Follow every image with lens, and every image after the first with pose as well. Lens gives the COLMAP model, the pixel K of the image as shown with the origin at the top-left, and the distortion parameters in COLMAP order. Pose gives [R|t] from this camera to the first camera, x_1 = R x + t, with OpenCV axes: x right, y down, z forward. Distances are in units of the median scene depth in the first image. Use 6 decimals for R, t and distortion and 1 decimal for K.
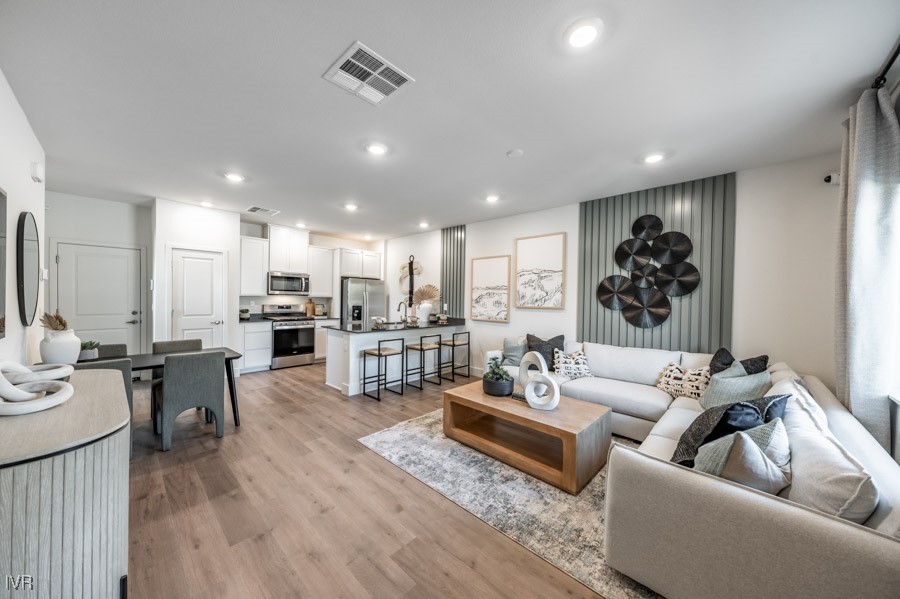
lens RADIAL K [[311.1, 0, 449.7], [0, 311.1, 301.7], [0, 0, 1]] dist [-0.000201, -0.000468]
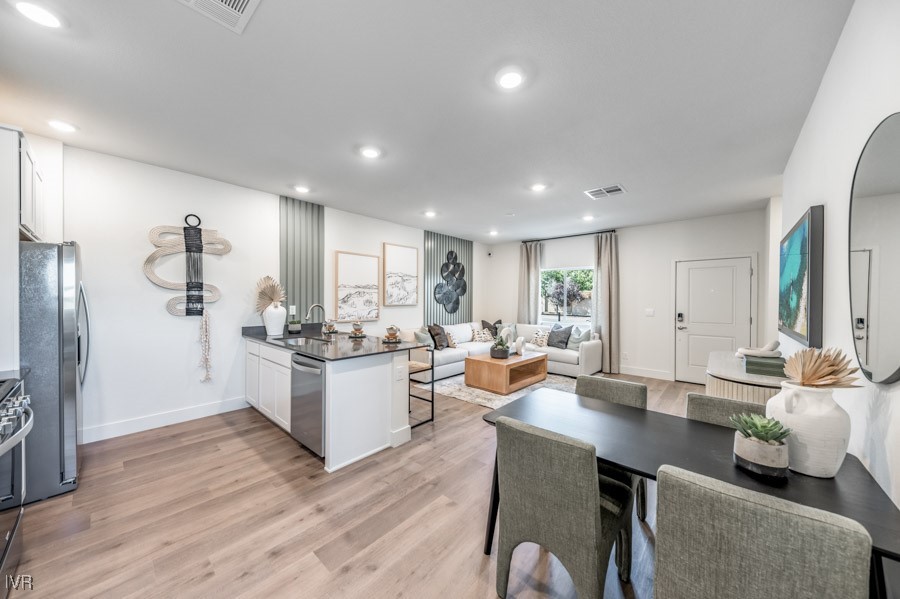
lens RADIAL K [[311.1, 0, 453.3], [0, 311.1, 300.1], [0, 0, 1]] dist [-0.000201, -0.000468]
pose [[-0.036353, -0.023396, 0.999065, -0.829260], [0.000136, 0.999726, 0.023417, -0.024854], [-0.999339, 0.000987, -0.036340, 0.750283]]
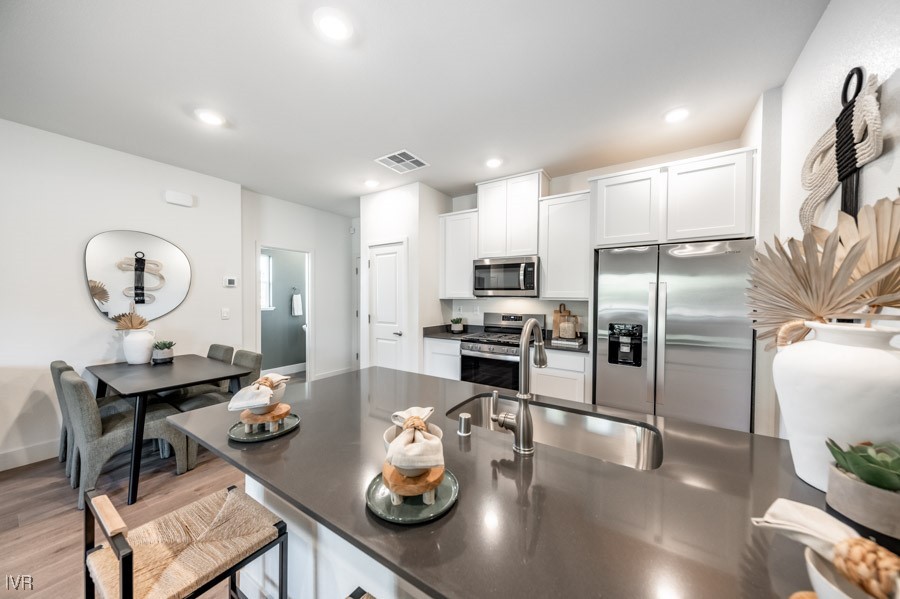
lens RADIAL K [[311.1, 0, 448.5], [0, 311.1, 302.7], [0, 0, 1]] dist [-0.000201, -0.000468]
pose [[0.159581, 0.001081, -0.987184, 0.027801], [-0.014560, 0.999893, -0.001259, -0.009862], [0.987077, 0.014574, 0.159580, 0.937831]]
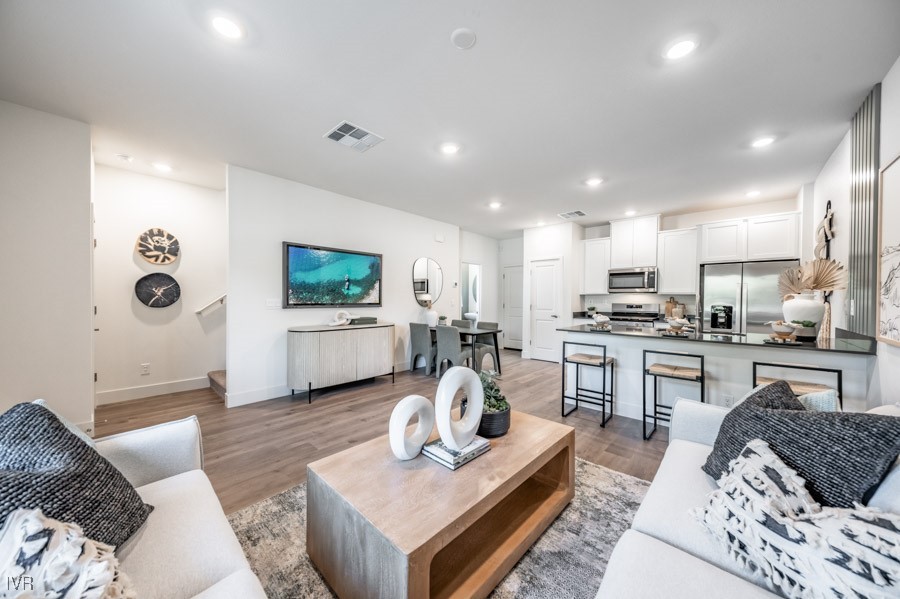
lens RADIAL K [[311.1, 0, 444.0], [0, 311.1, 301.4], [0, 0, 1]] dist [-0.000201, -0.000468]
pose [[-0.002044, -0.010229, -0.999946, 0.447873], [-0.020628, 0.999735, -0.010184, 0.028293], [0.999785, 0.020606, -0.002255, 0.530188]]
